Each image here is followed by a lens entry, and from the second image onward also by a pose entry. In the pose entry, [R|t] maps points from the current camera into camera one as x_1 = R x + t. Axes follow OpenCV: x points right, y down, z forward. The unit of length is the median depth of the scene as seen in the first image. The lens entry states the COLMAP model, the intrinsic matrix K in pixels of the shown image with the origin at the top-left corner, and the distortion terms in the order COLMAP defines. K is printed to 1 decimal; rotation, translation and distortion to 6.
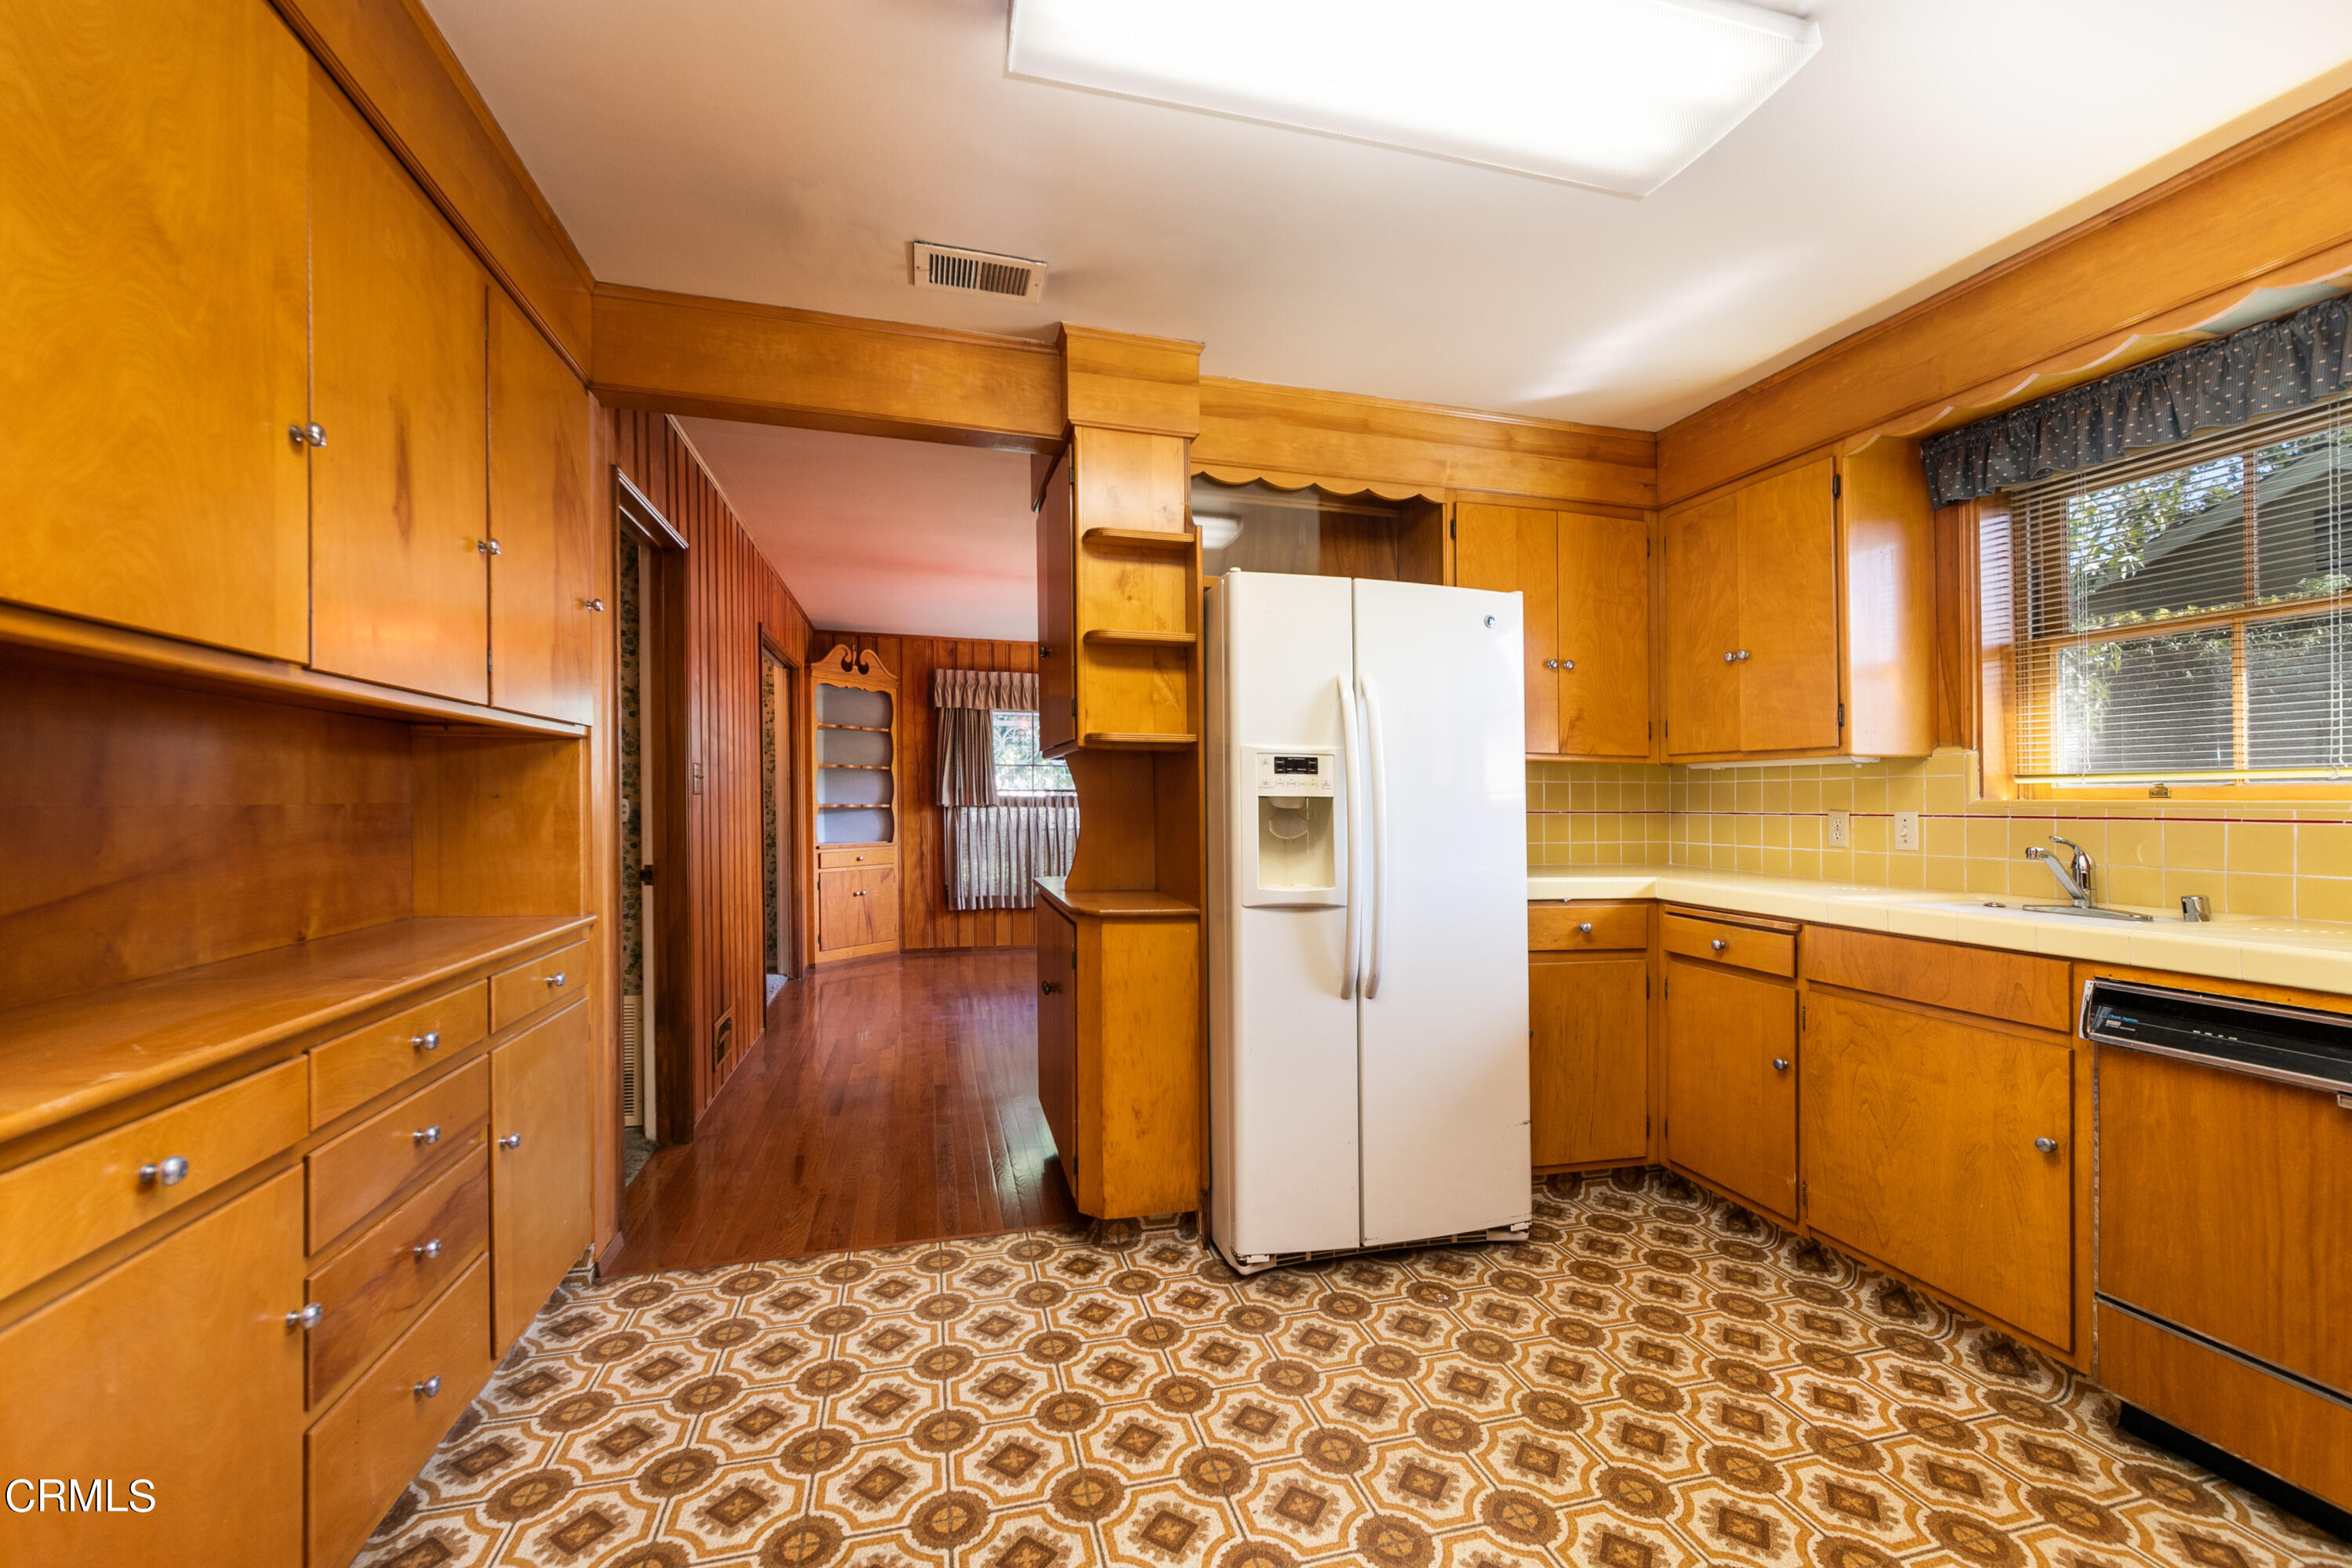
lens RADIAL K [[939.1, 0, 1184.5], [0, 939.1, 802.4], [0, 0, 1]] dist [0.001343, -0.000093]
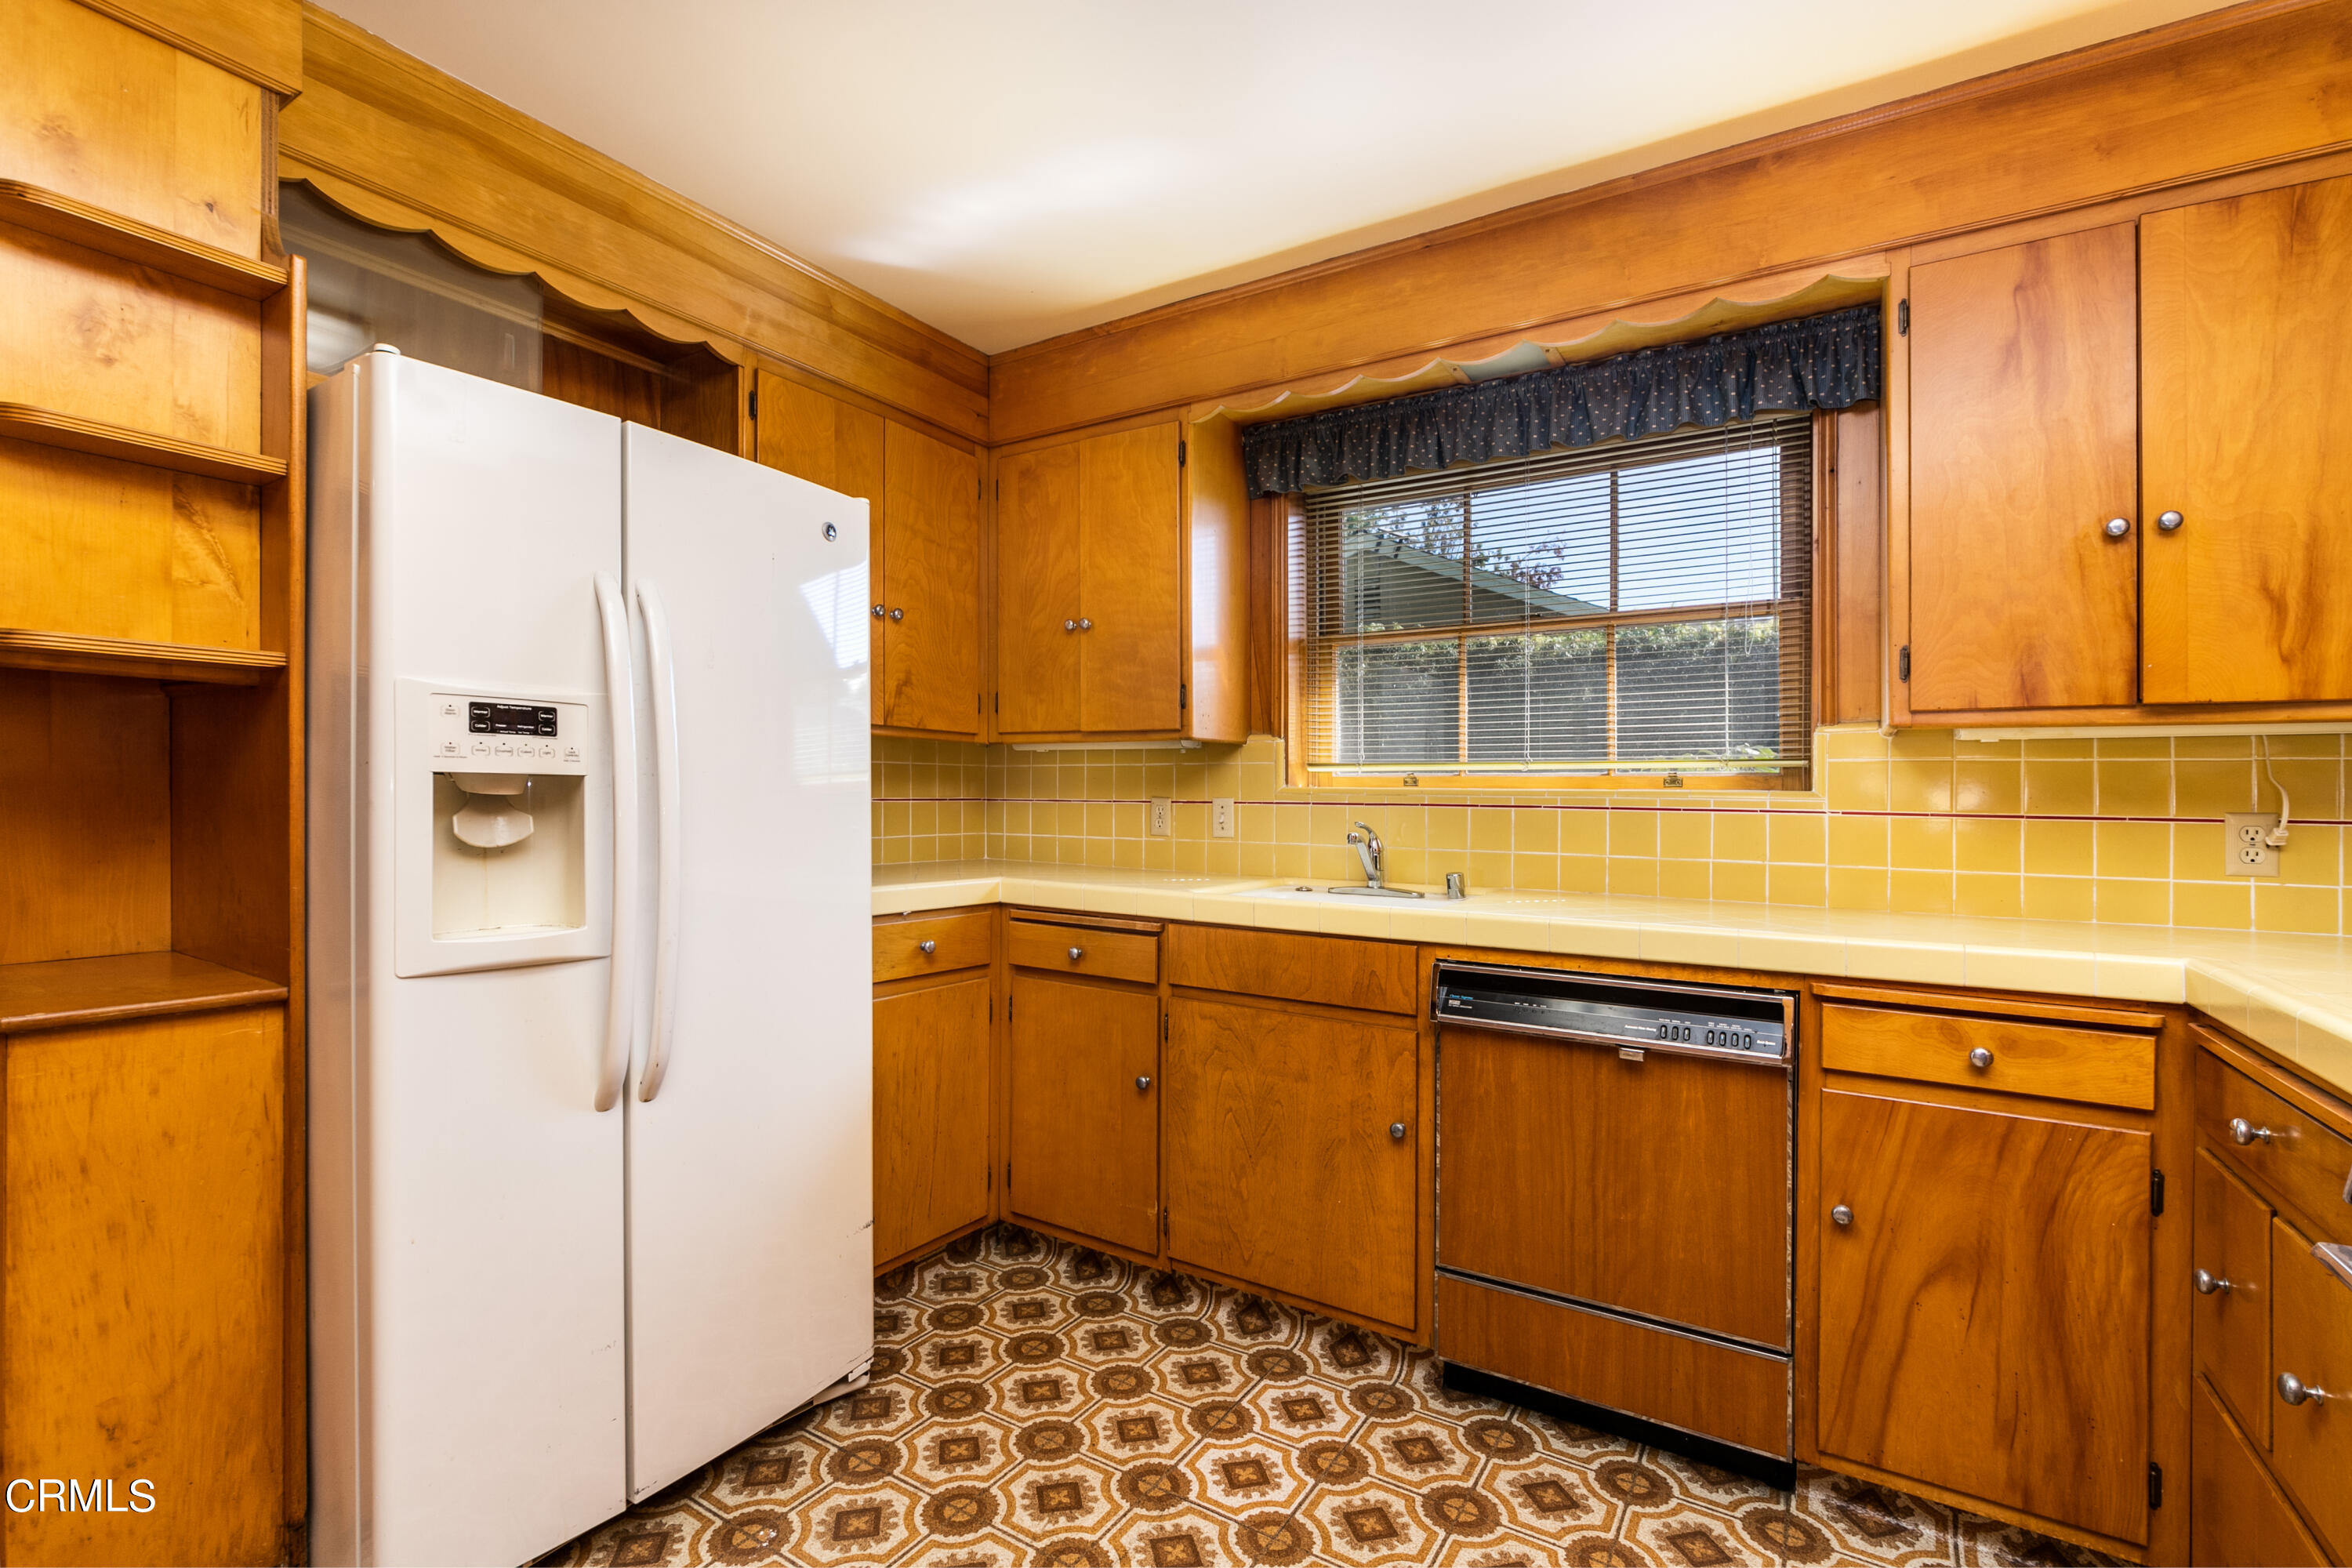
lens RADIAL K [[1050.7, 0, 1186.0], [0, 1050.7, 778.5], [0, 0, 1]] dist [-0.001484, -0.001325]
pose [[0.738021, 0.011698, 0.674676, -0.009998], [-0.005482, 0.999921, -0.011341, 0.001641], [-0.674755, 0.004671, 0.738027, 0.231477]]
